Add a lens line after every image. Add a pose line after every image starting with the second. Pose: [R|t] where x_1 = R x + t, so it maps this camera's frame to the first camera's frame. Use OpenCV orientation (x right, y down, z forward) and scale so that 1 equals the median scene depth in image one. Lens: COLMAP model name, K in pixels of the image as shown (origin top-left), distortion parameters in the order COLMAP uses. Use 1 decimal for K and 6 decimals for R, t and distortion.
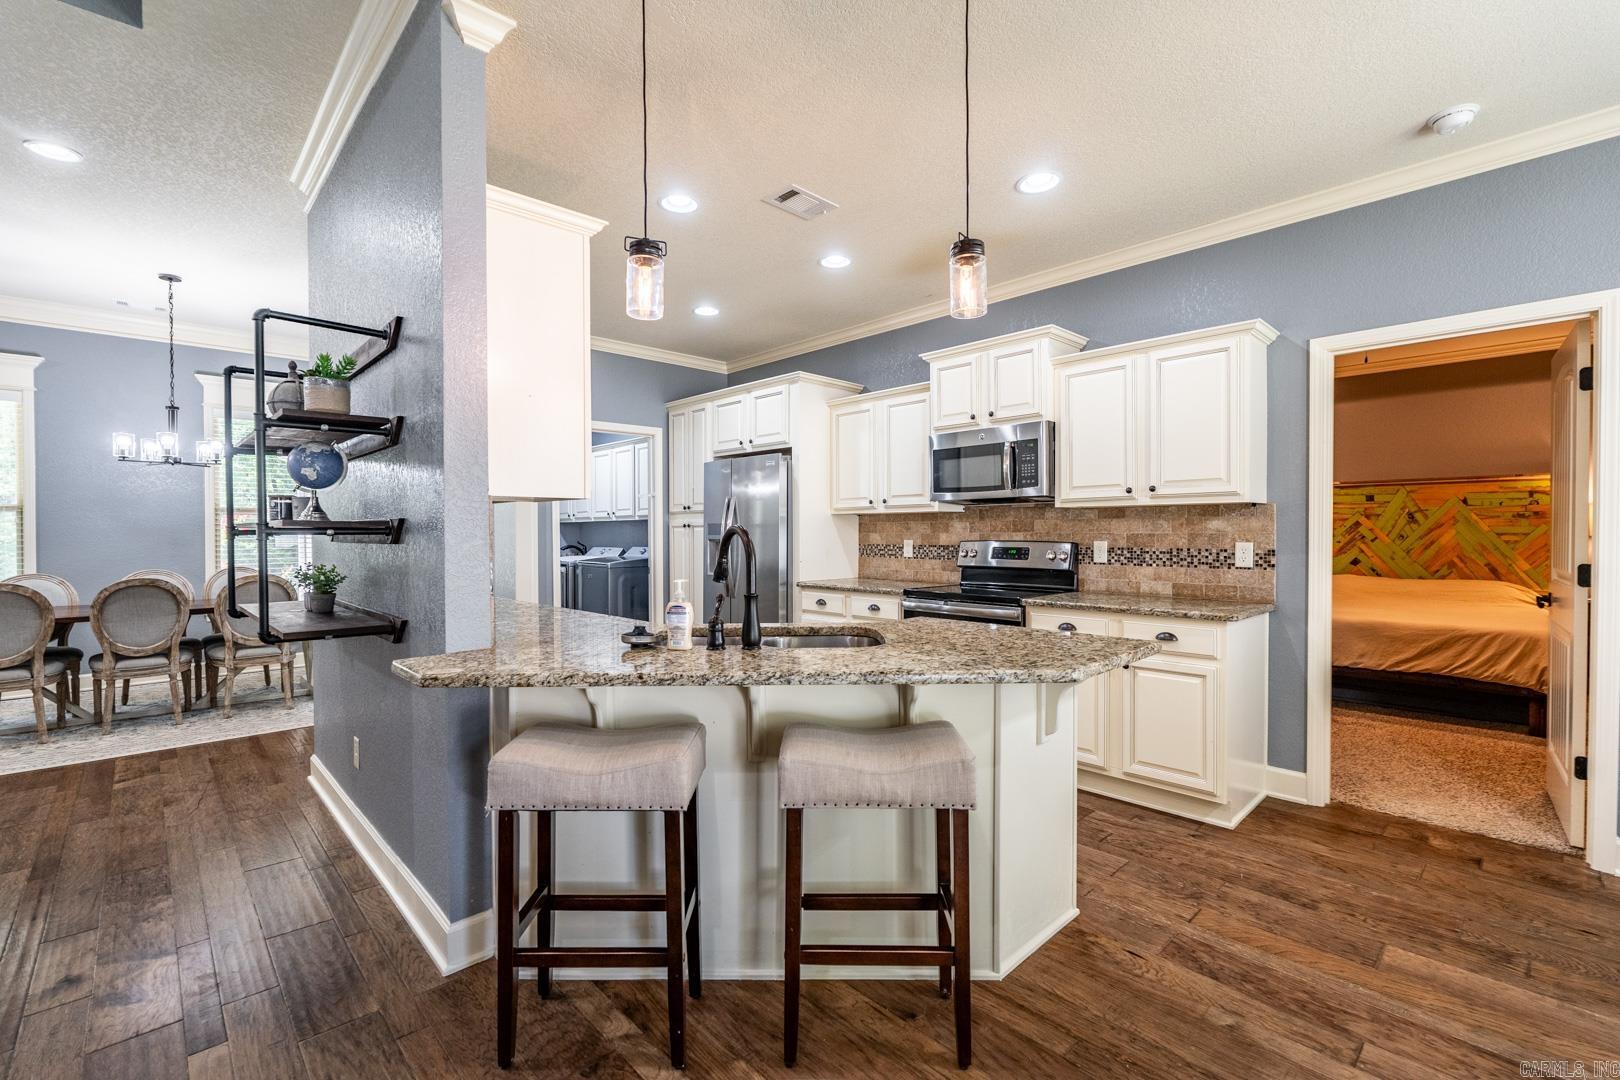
lens RADIAL K [[710.5, 0, 810.0], [0, 710.5, 540.0], [0, 0, 1]] dist [-0.003697, 0.000696]
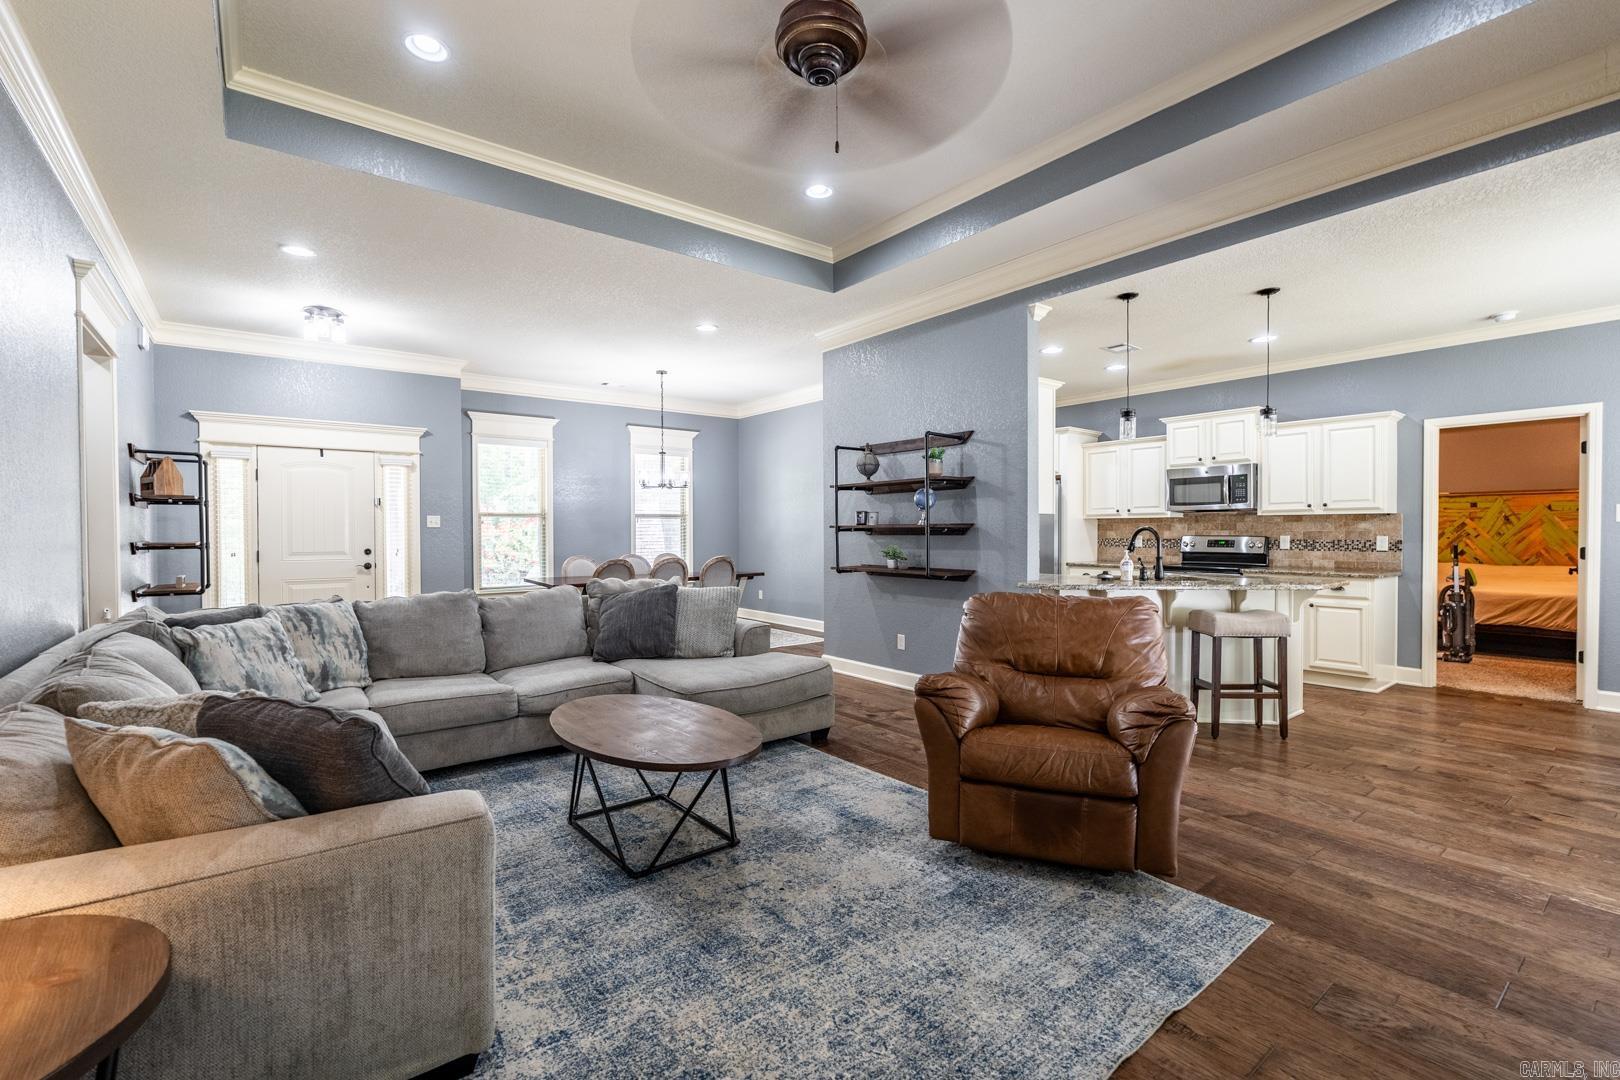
lens RADIAL K [[710.5, 0, 810.0], [0, 710.5, 540.0], [0, 0, 1]] dist [-0.003697, 0.000696]
pose [[0.994892, 0.001141, -0.100935, -0.468790], [-0.001071, 0.999999, 0.000747, 0.010426], [0.100936, -0.000635, 0.994893, -0.668477]]
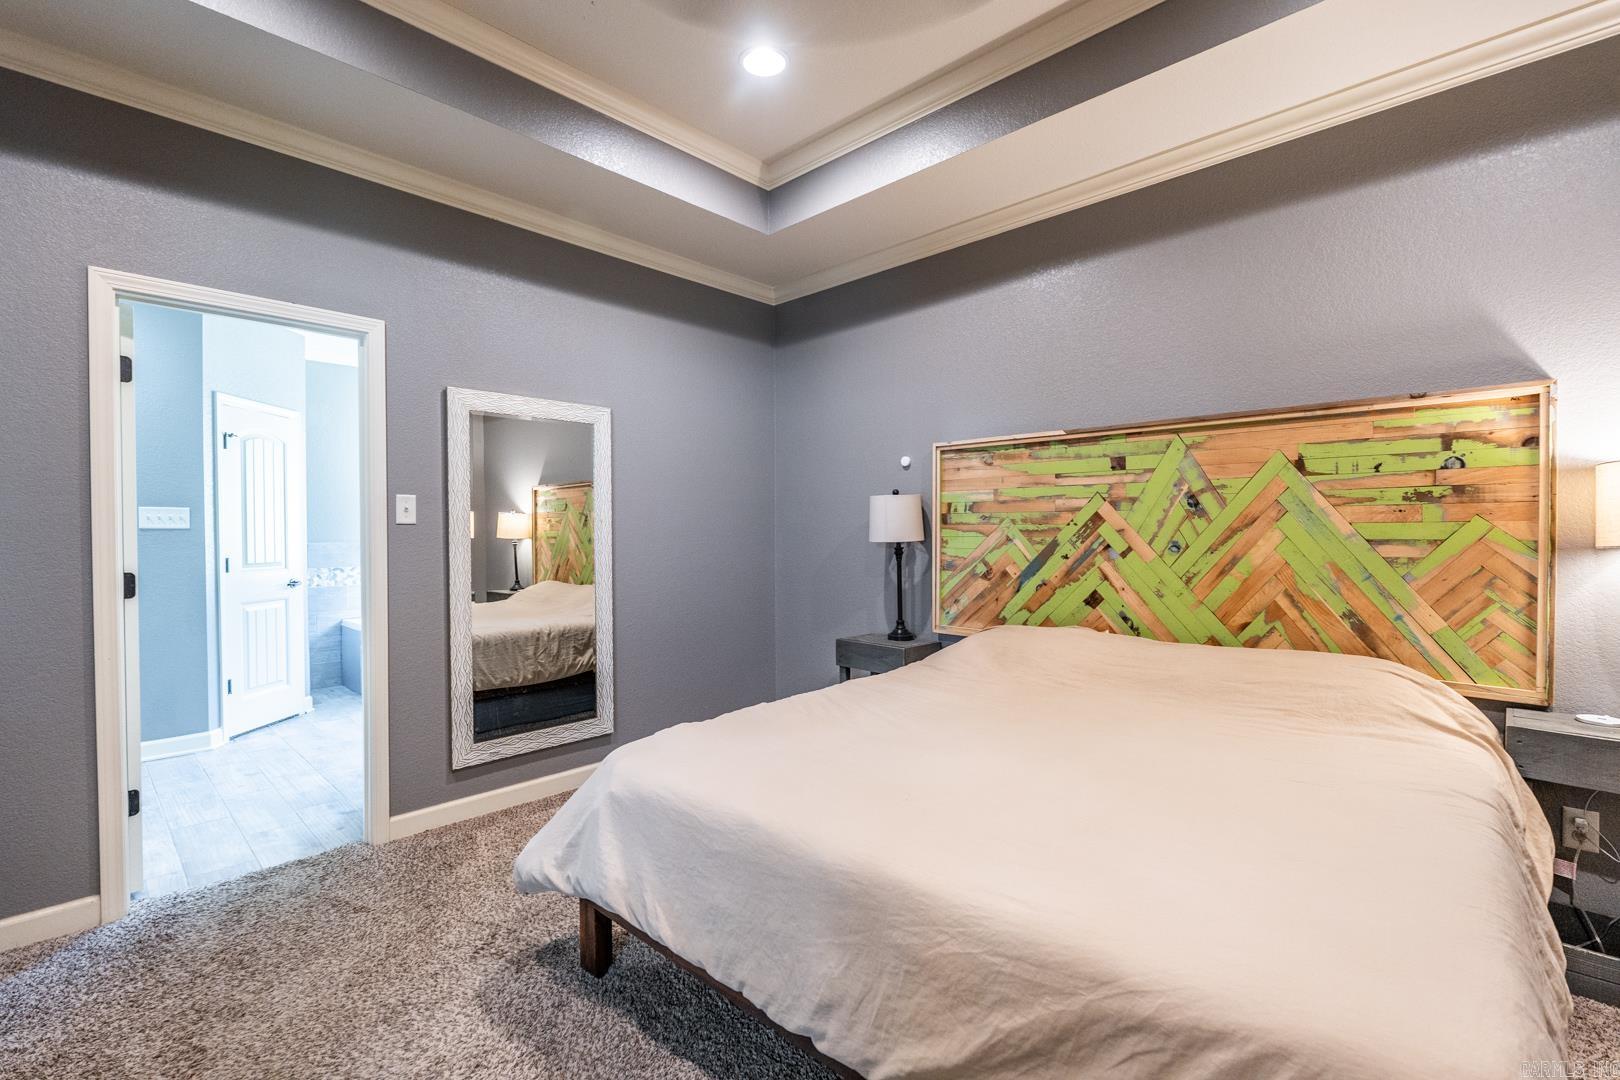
lens RADIAL K [[710.5, 0, 810.0], [0, 710.5, 540.0], [0, 0, 1]] dist [-0.003697, 0.000696]
pose [[0.998807, -0.003149, 0.048723, 0.858078], [0.003140, 0.999995, 0.000266, -0.014462], [-0.048724, -0.000113, 0.998812, 0.829290]]
